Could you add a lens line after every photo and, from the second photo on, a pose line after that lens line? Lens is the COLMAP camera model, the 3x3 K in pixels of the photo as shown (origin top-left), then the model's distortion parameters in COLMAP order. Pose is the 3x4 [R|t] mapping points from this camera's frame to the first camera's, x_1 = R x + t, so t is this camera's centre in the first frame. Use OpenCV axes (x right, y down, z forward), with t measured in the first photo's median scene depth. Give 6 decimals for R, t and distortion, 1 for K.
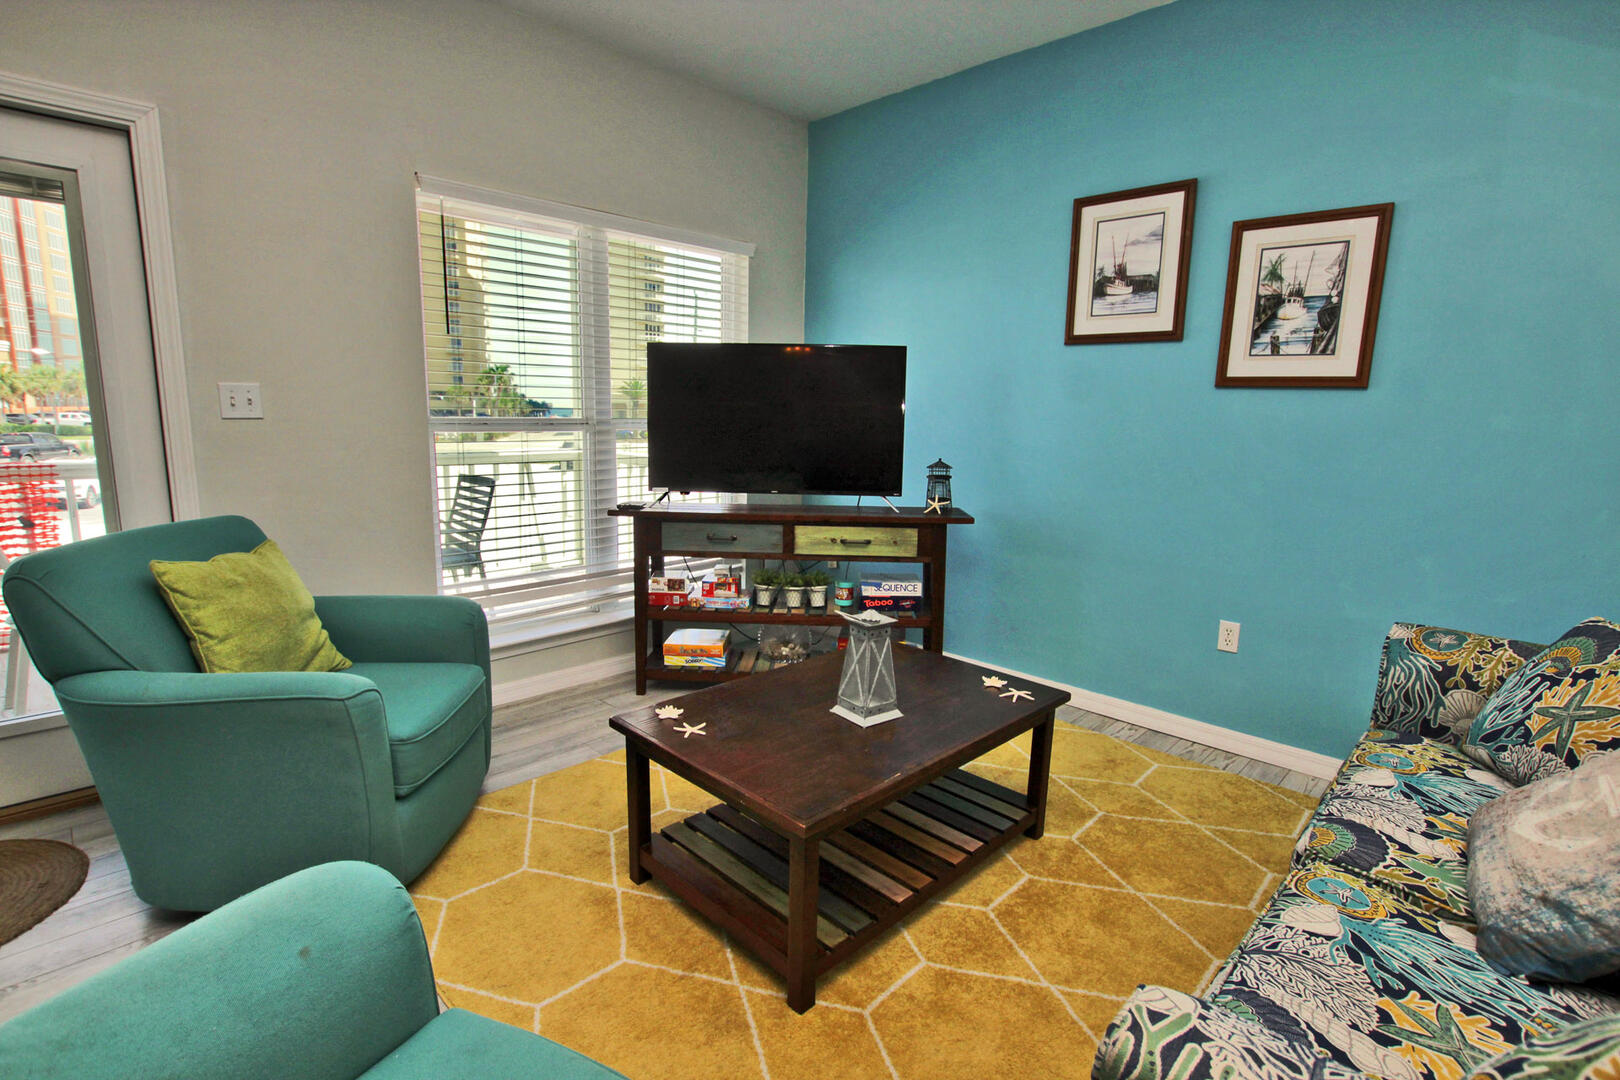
lens RADIAL K [[766.8, 0, 803.4], [0, 766.8, 546.5], [0, 0, 1]] dist [-0.039868, 0.007566]
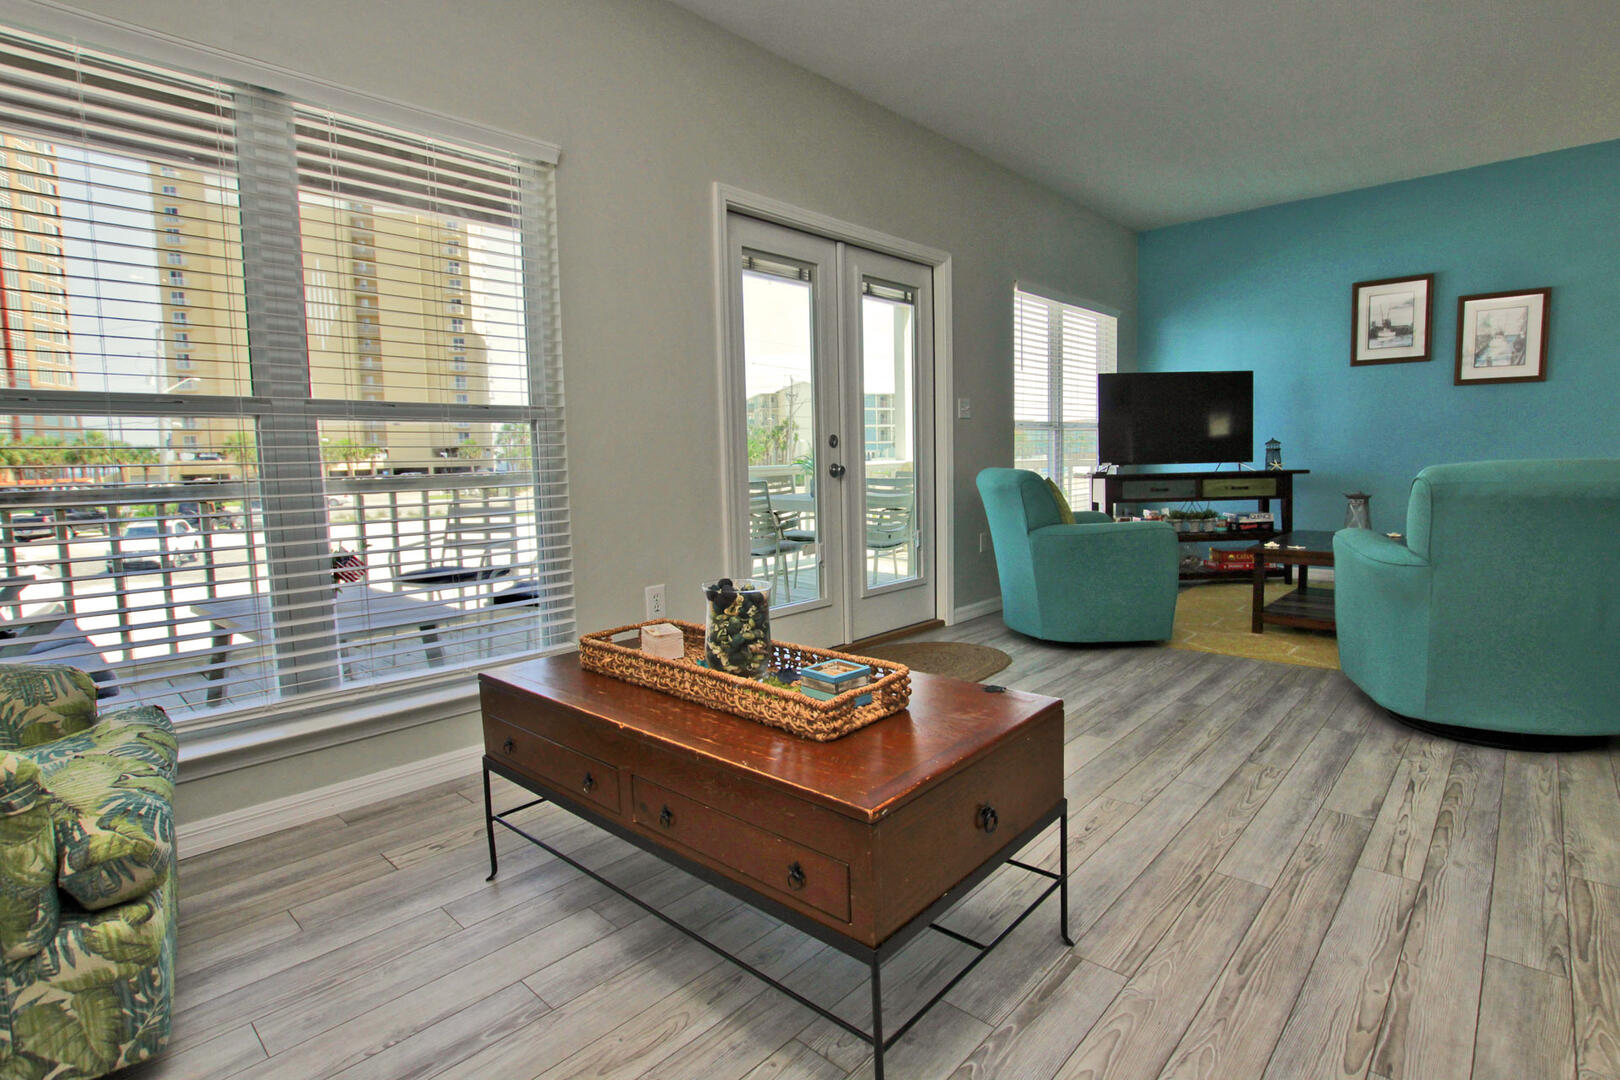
lens RADIAL K [[806.1, 0, 839.7], [0, 806.1, 527.1], [0, 0, 1]] dist [-0.031368, 0.000556]
pose [[0.997830, -0.045892, 0.047210, -0.944970], [0.049809, 0.995096, -0.085453, 0.196192], [-0.043057, 0.087619, 0.995223, -0.719888]]
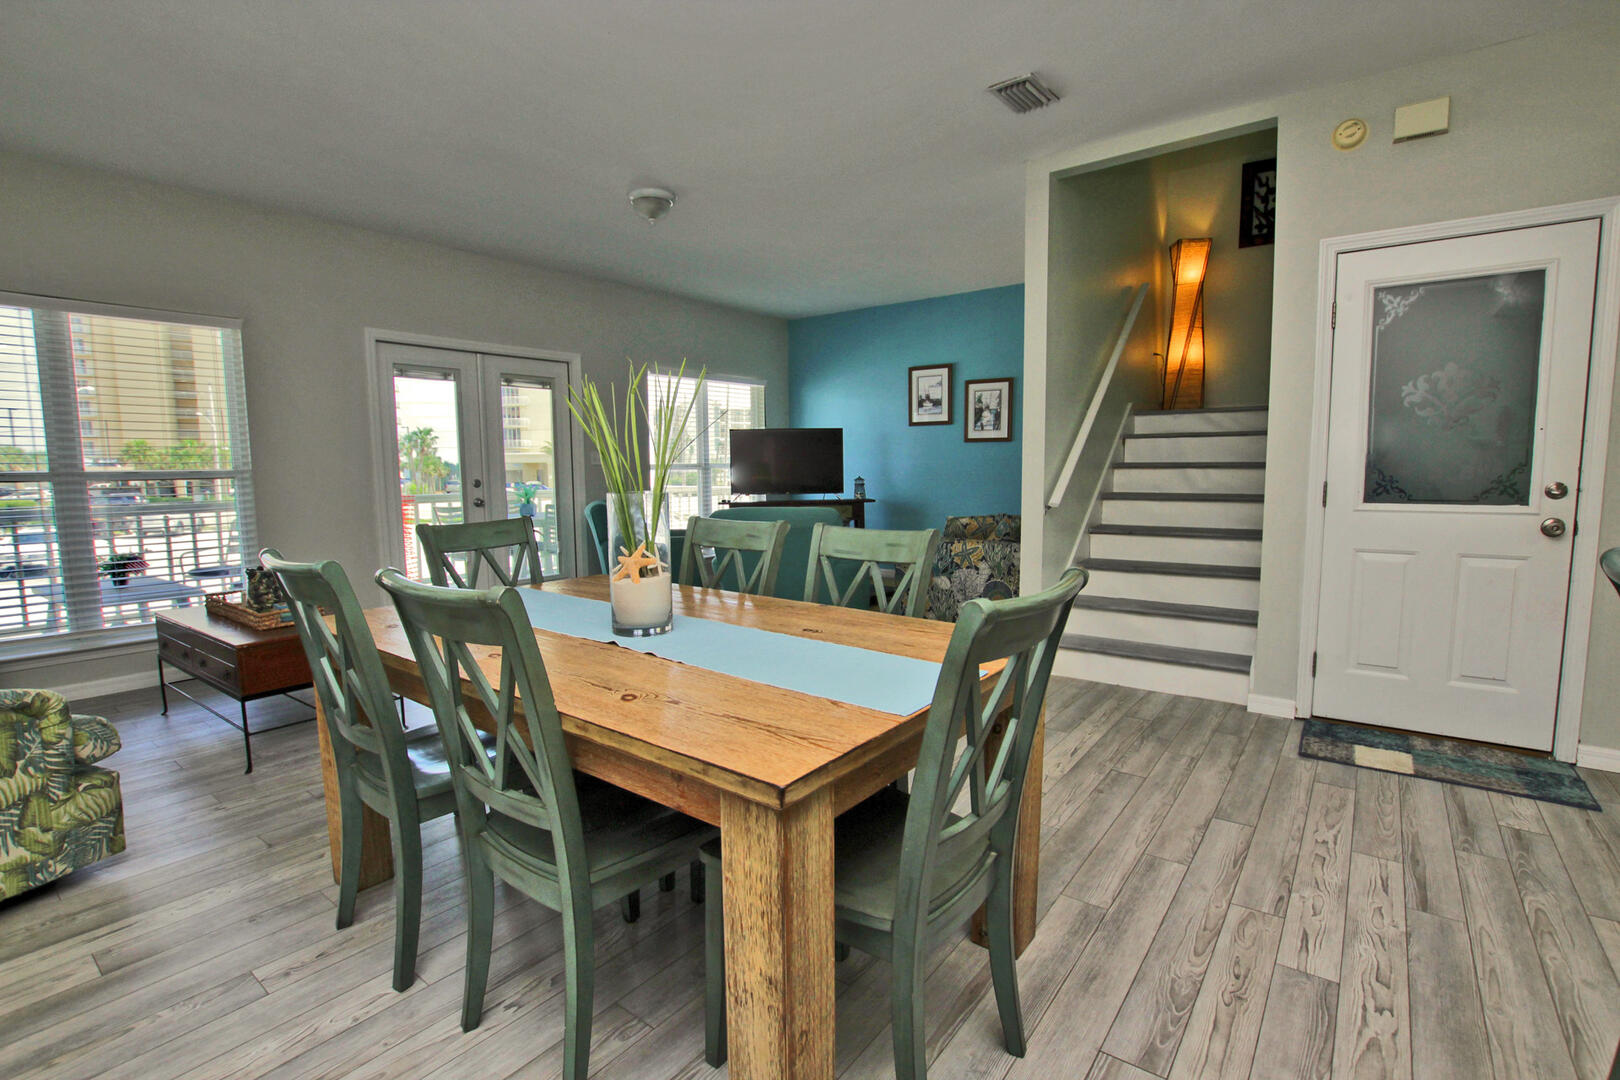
lens RADIAL K [[766.8, 0, 803.4], [0, 766.8, 546.5], [0, 0, 1]] dist [-0.039868, 0.007566]
pose [[0.992352, -0.042680, 0.115826, -0.296614], [0.050659, 0.996477, -0.066840, 0.270974], [-0.112565, 0.072196, 0.991018, -1.400609]]
